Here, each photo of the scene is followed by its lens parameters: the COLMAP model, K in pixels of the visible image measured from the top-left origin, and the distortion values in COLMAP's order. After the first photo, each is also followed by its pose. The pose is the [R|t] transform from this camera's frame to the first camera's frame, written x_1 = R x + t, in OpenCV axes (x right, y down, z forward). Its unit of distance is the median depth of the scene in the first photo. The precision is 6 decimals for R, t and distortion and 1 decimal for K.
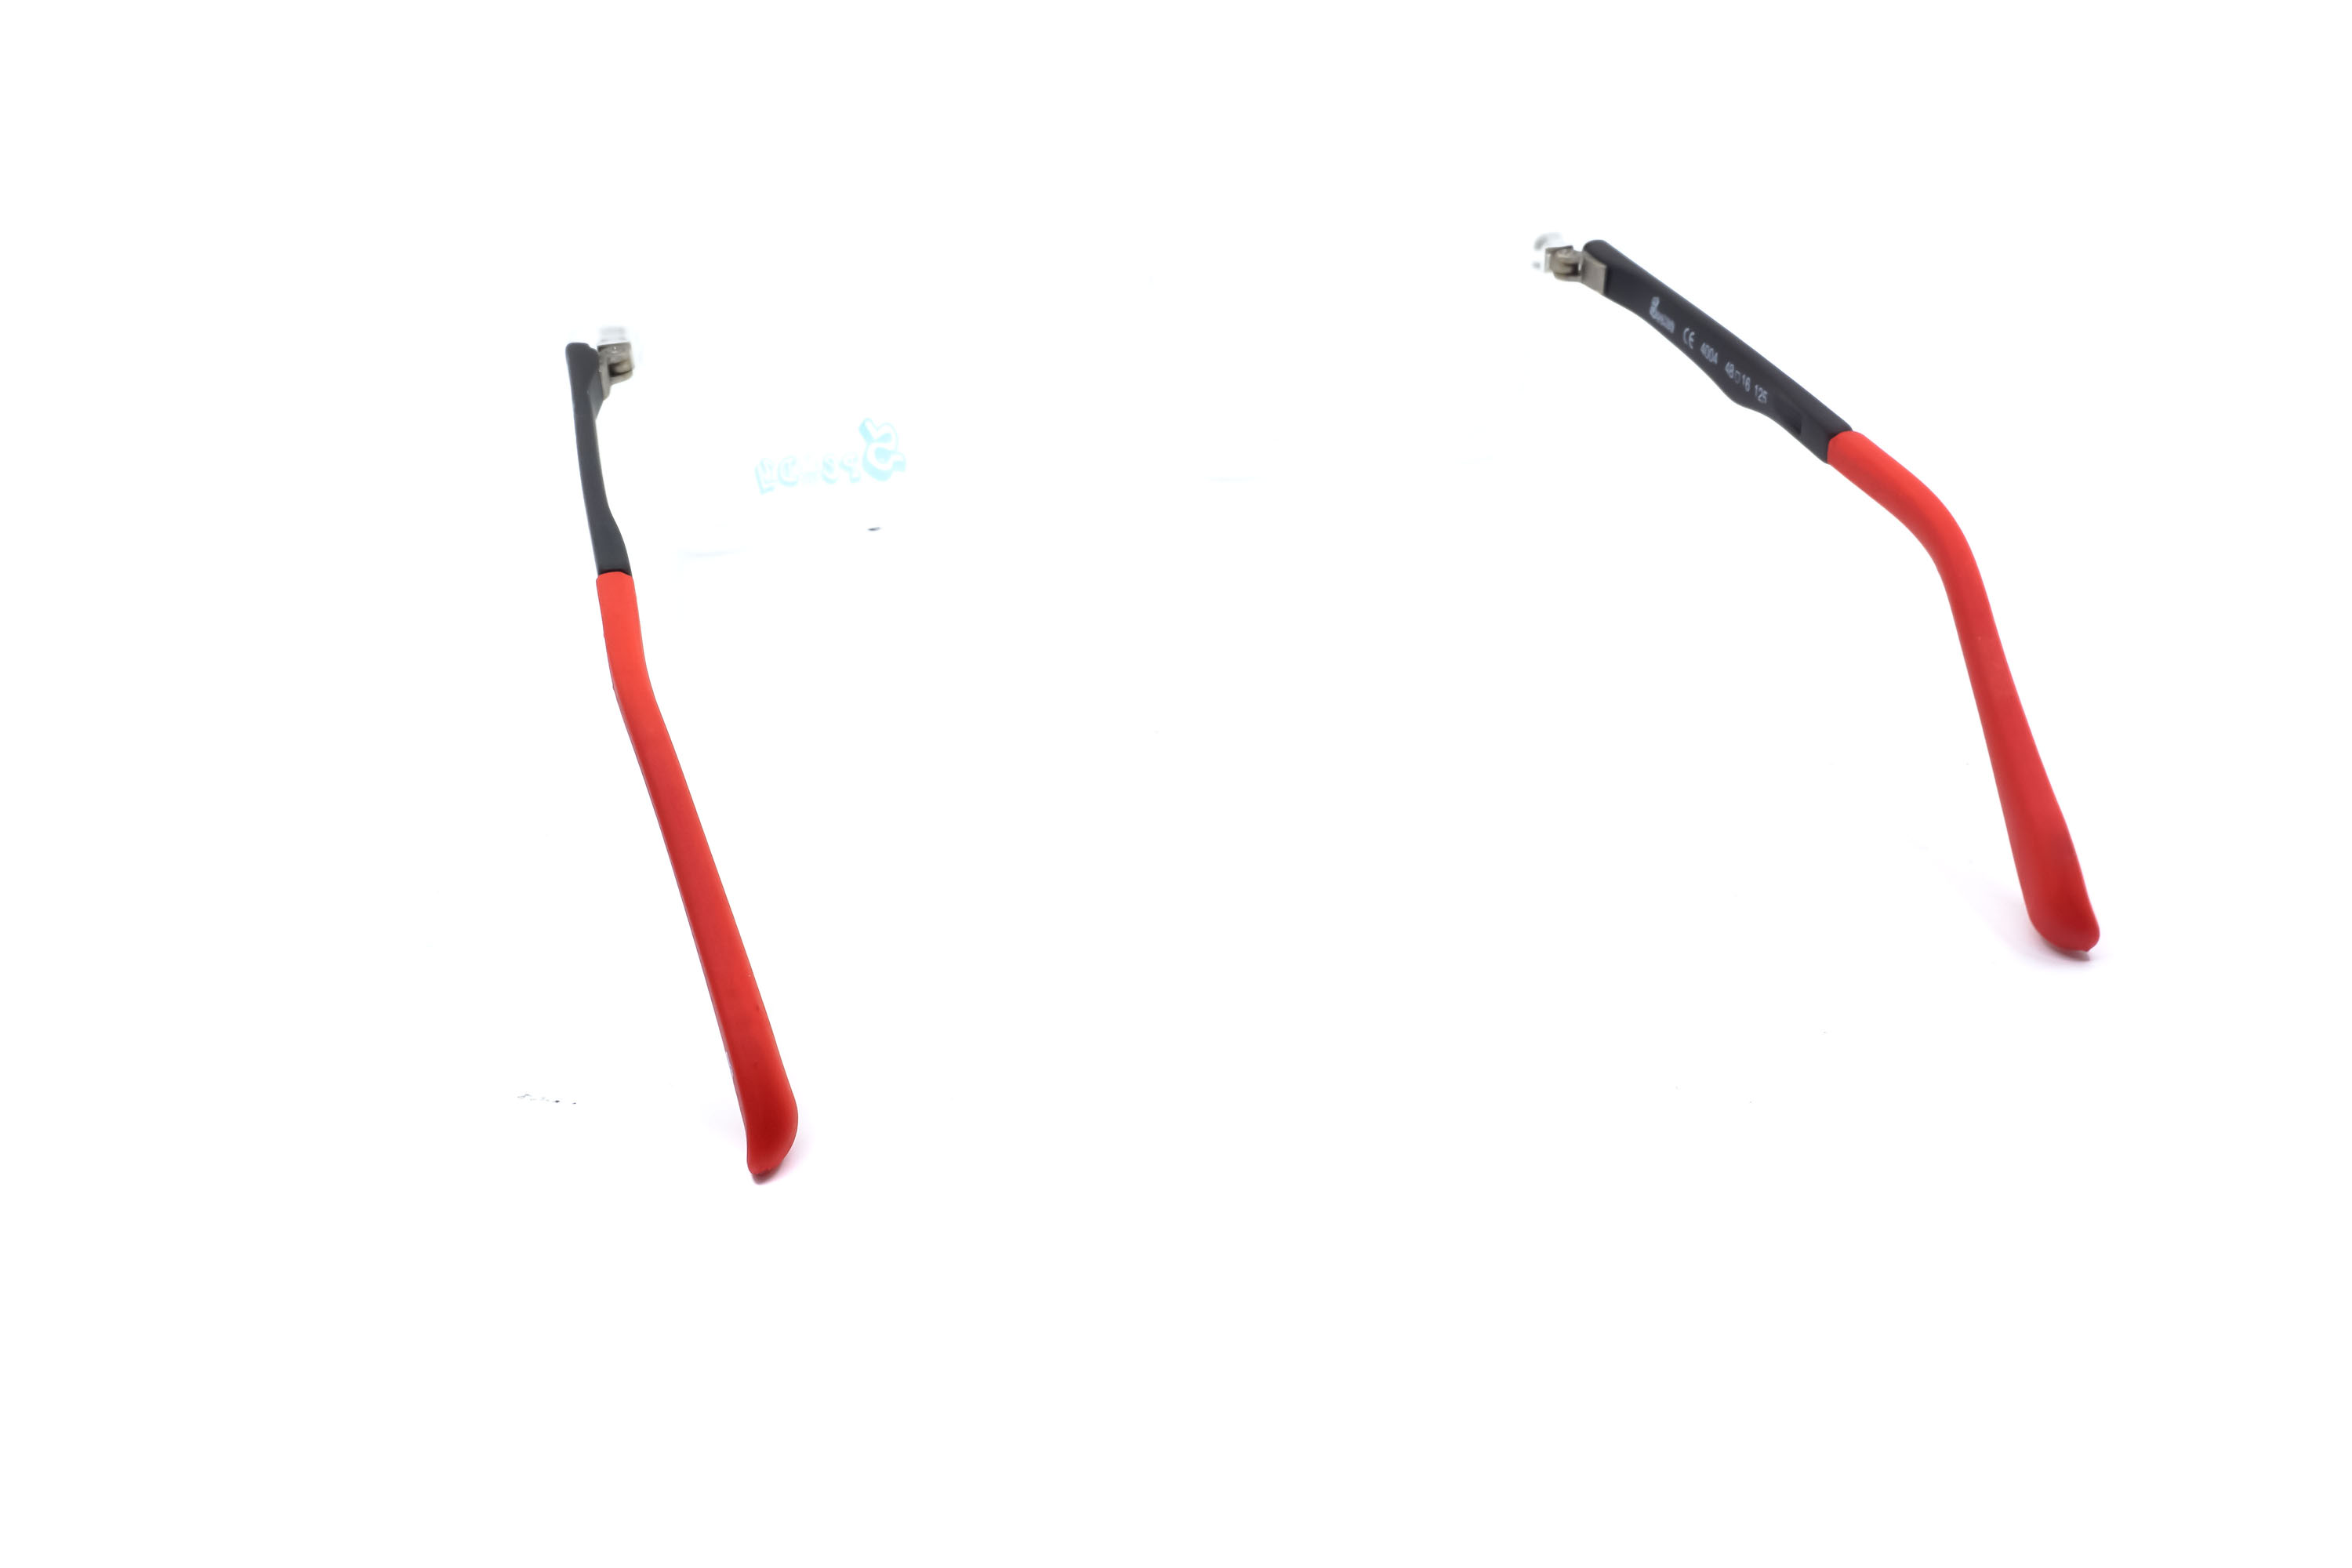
lens RADIAL K [[2452.5, 0, 1174.2], [0, 2452.5, 787.8], [0, 0, 1]] dist [0.008222, 0.000000]
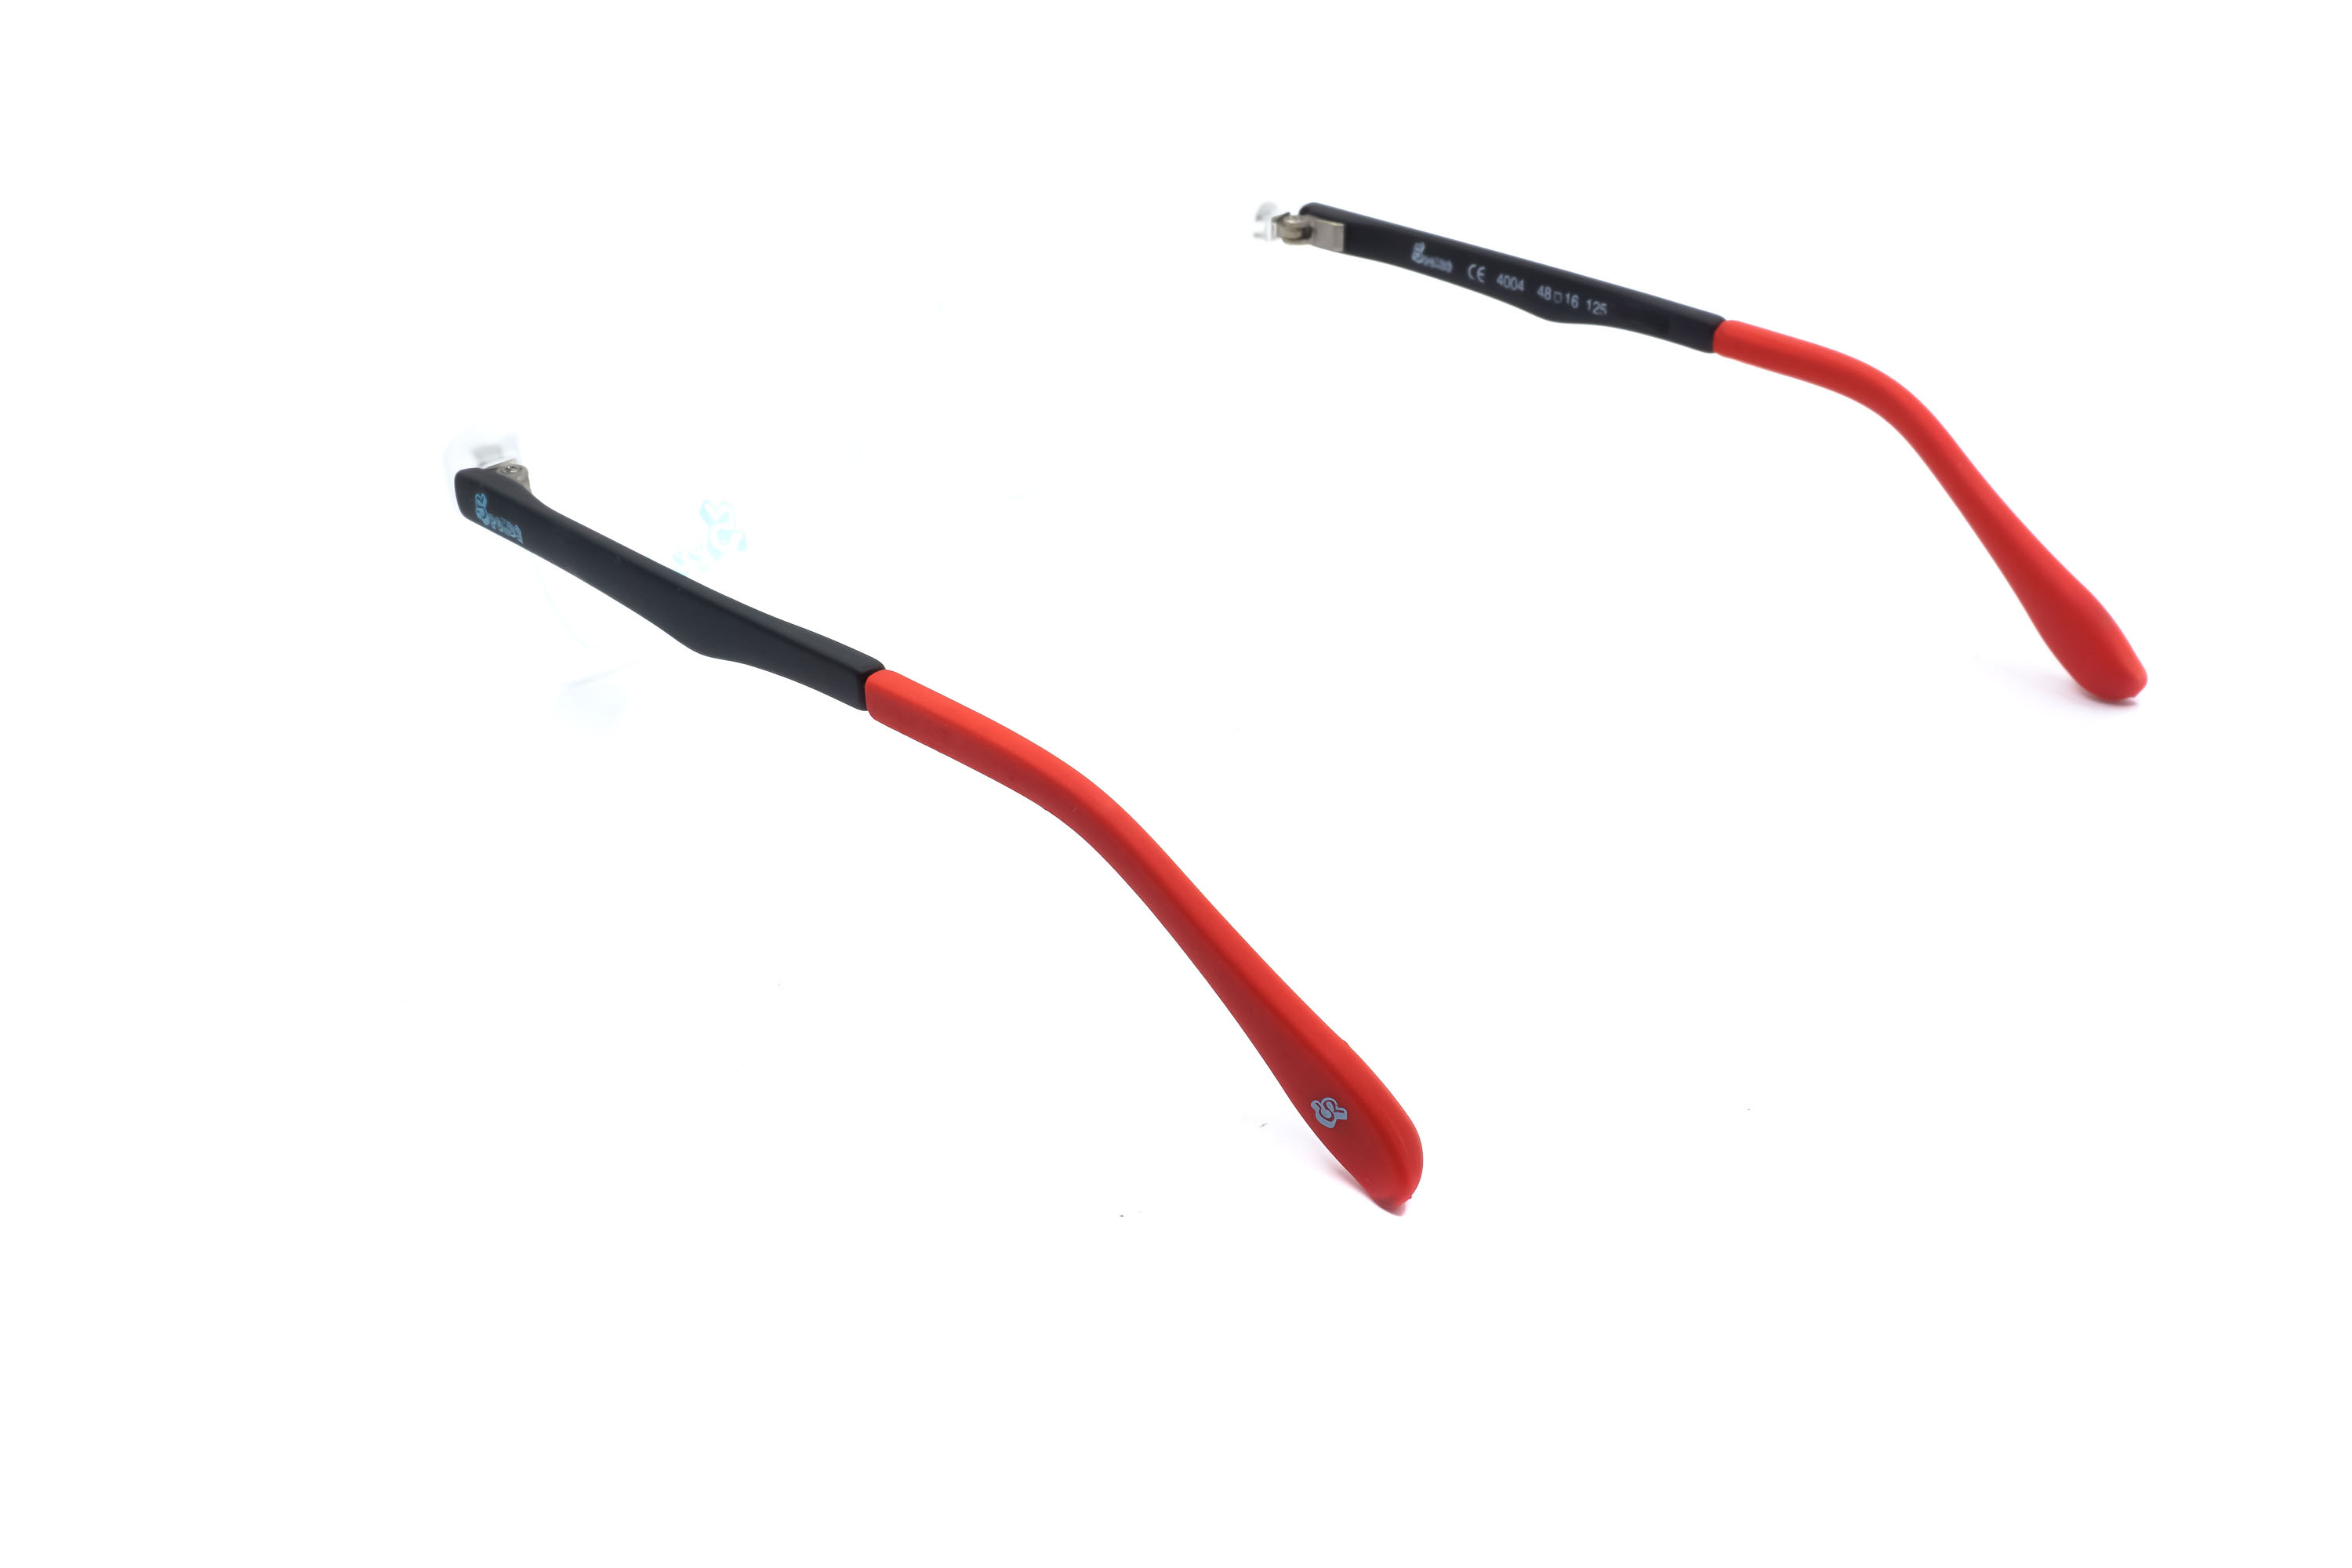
lens RADIAL K [[2452.5, 0, 1185.0], [0, 2452.5, 774.7], [0, 0, 1]] dist [0.008222, 0.000000]
pose [[0.864248, -0.242977, 0.440497, -0.402913], [0.248622, 0.967513, 0.045884, -0.047714], [-0.437335, 0.069862, 0.896581, 0.095306]]
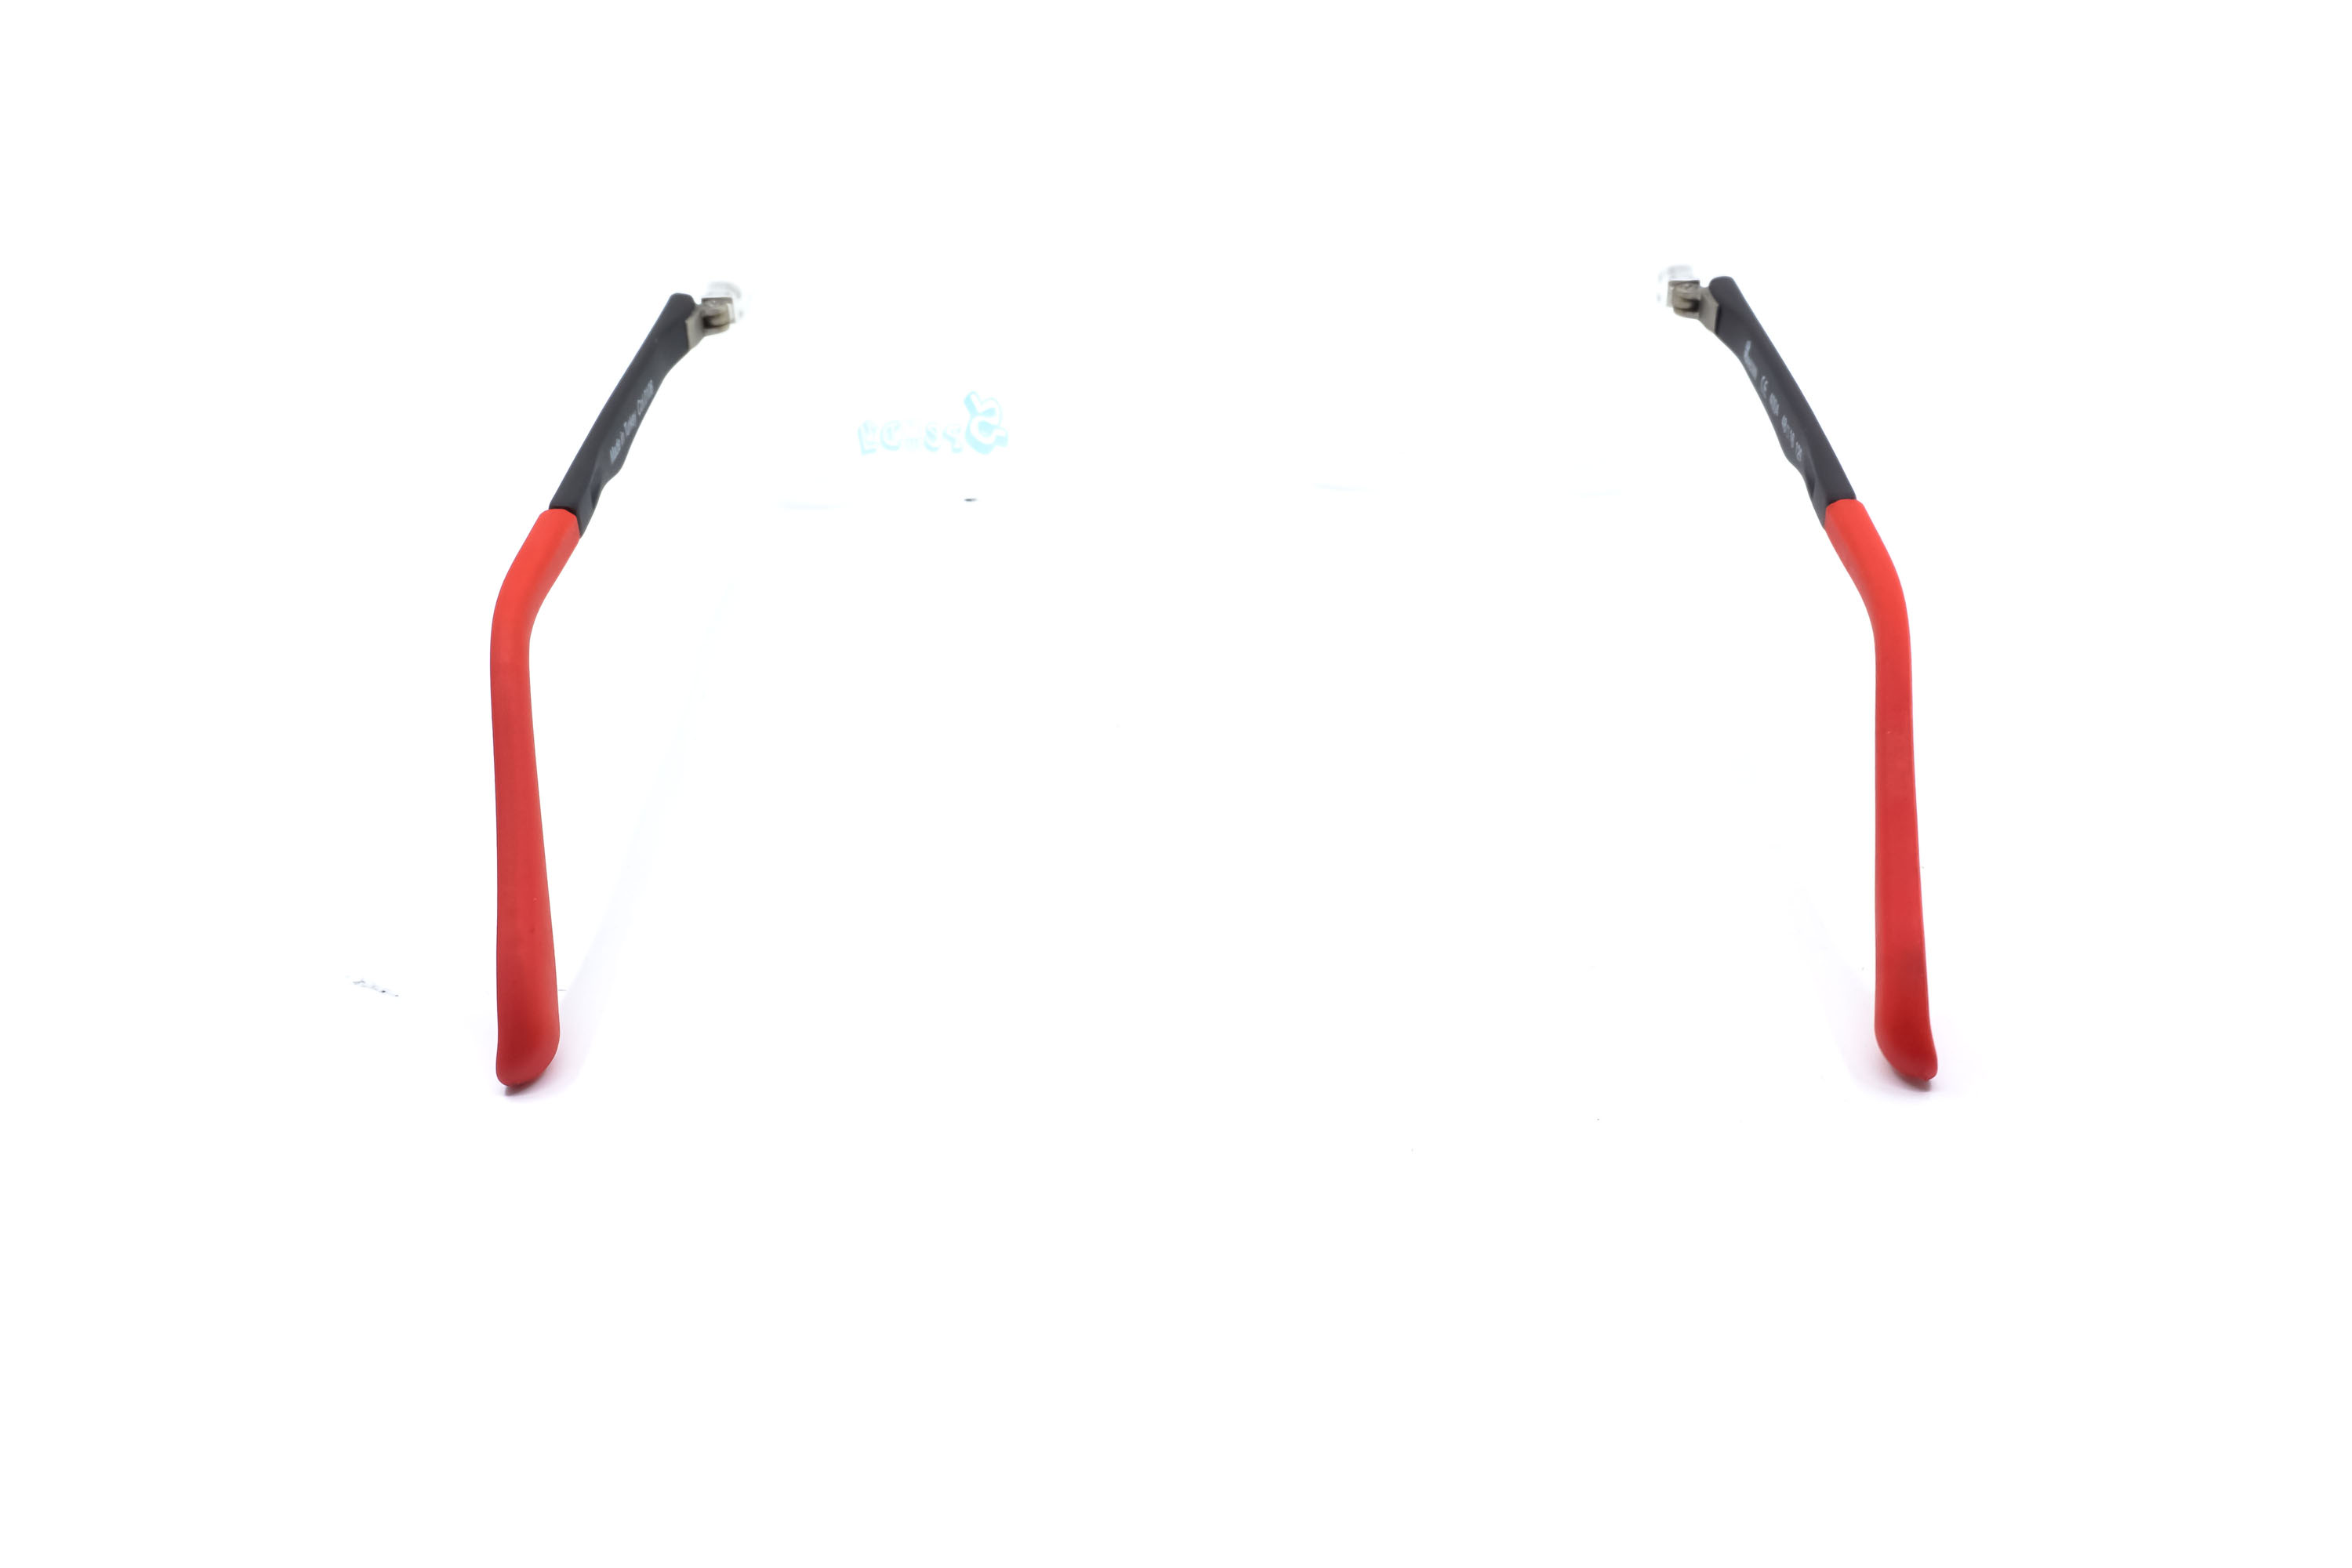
lens RADIAL K [[2452.5, 0, 1166.6], [0, 2452.5, 771.8], [0, 0, 1]] dist [0.008222, 0.000000]
pose [[0.963759, 0.129148, -0.233430, 0.212609], [-0.129899, 0.991452, 0.012219, -0.016248], [0.233013, 0.018546, 0.972297, 0.025715]]
